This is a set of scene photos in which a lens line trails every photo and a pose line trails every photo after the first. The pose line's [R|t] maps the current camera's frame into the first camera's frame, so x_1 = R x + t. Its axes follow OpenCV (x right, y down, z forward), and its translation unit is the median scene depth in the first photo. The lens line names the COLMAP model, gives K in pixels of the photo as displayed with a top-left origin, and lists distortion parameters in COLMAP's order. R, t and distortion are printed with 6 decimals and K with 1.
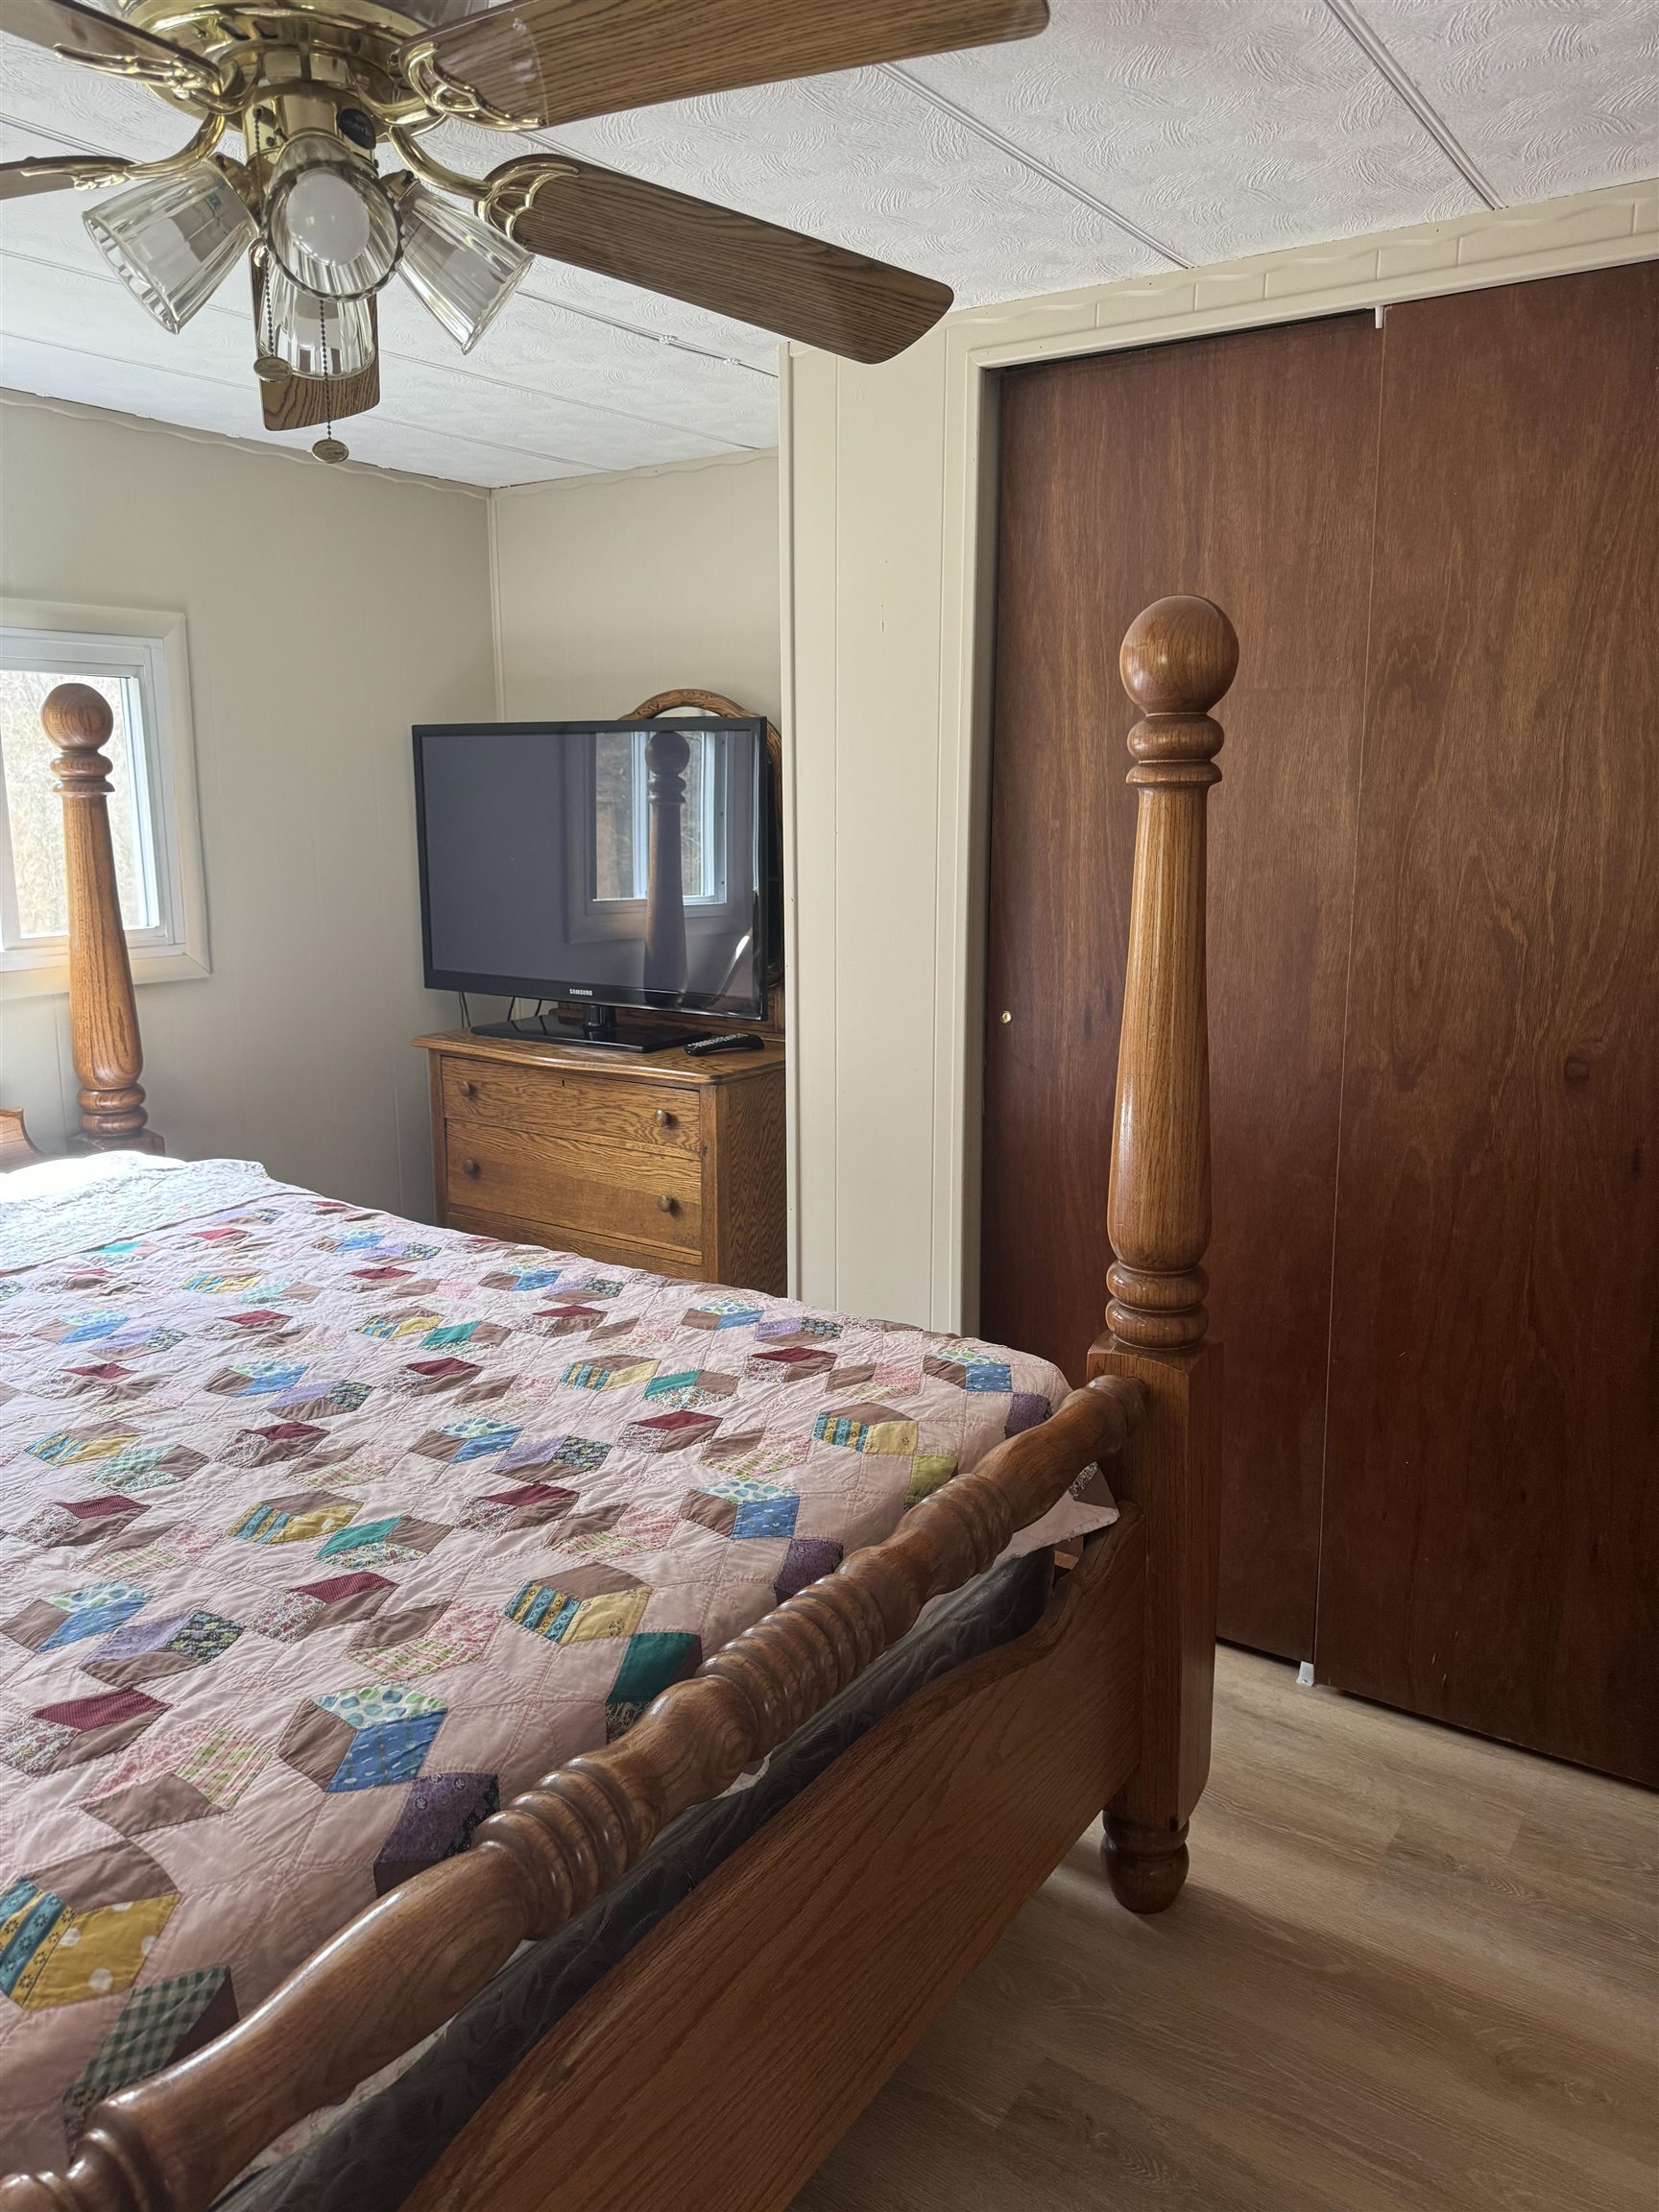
lens RADIAL K [[1576.8, 0, 823.1], [0, 1576.8, 1088.4], [0, 0, 1]] dist [-0.014424, -0.013075]
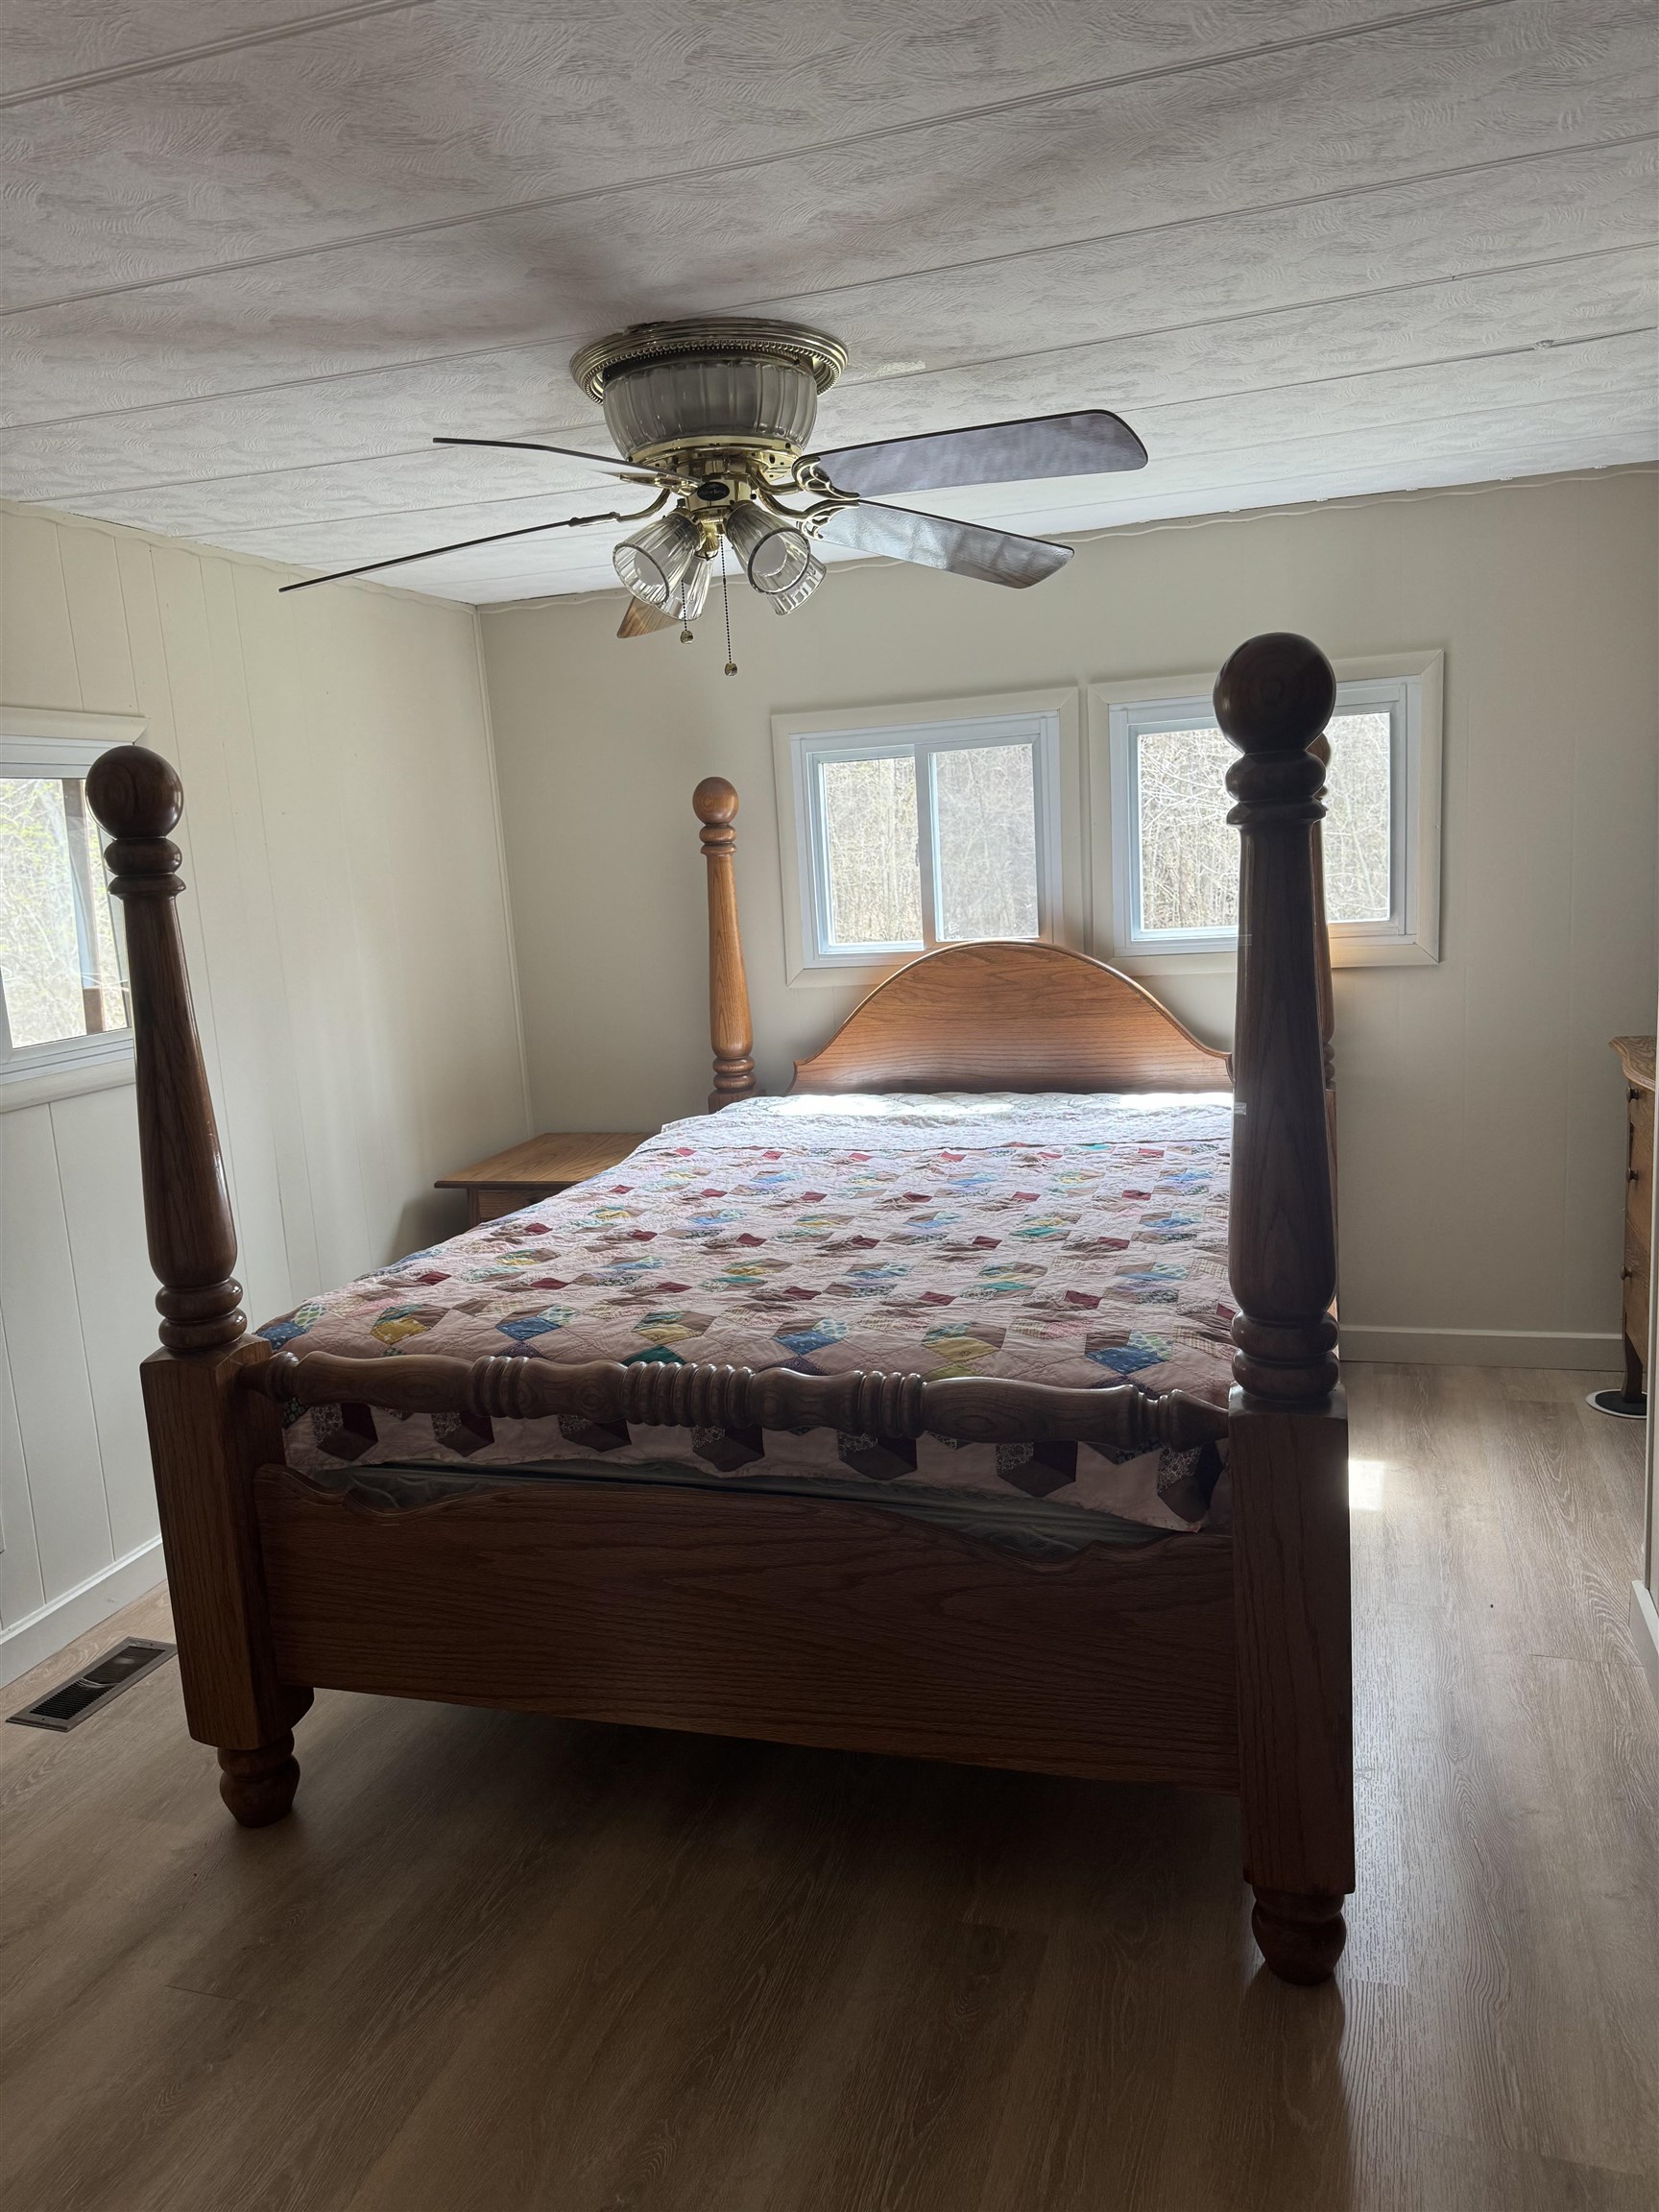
lens RADIAL K [[1576.8, 0, 826.9], [0, 1576.8, 1113.4], [0, 0, 1]] dist [-0.014424, -0.013075]
pose [[0.310814, 0.170106, -0.935125, 1.173981], [-0.132285, 0.982021, 0.134668, -0.125369], [0.941220, 0.081846, 0.327728, 0.451371]]
